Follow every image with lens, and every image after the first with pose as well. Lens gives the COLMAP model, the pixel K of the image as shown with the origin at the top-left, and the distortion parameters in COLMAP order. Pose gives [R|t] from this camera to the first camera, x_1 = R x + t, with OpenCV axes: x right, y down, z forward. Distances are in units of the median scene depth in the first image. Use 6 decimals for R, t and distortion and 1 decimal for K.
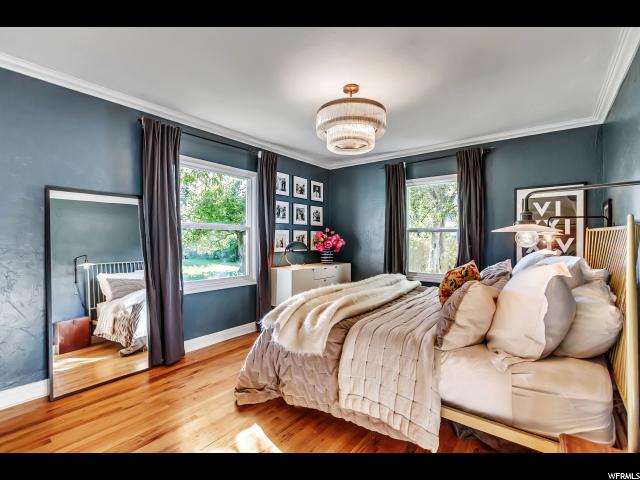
lens RADIAL K [[297.9, 0, 320.0], [0, 297.9, 240.0], [0, 0, 1]] dist [0.009315, -0.000323]
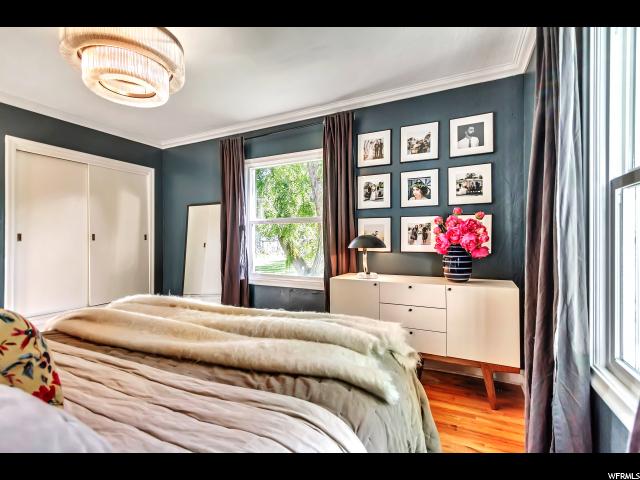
lens RADIAL K [[297.9, 0, 320.0], [0, 297.9, 240.0], [0, 0, 1]] dist [0.009315, -0.000323]
pose [[0.189303, 0.006993, -0.981894, 0.512645], [-0.001282, 0.999976, 0.006875, 0.011119], [0.981918, -0.000042, 0.189308, 0.768487]]
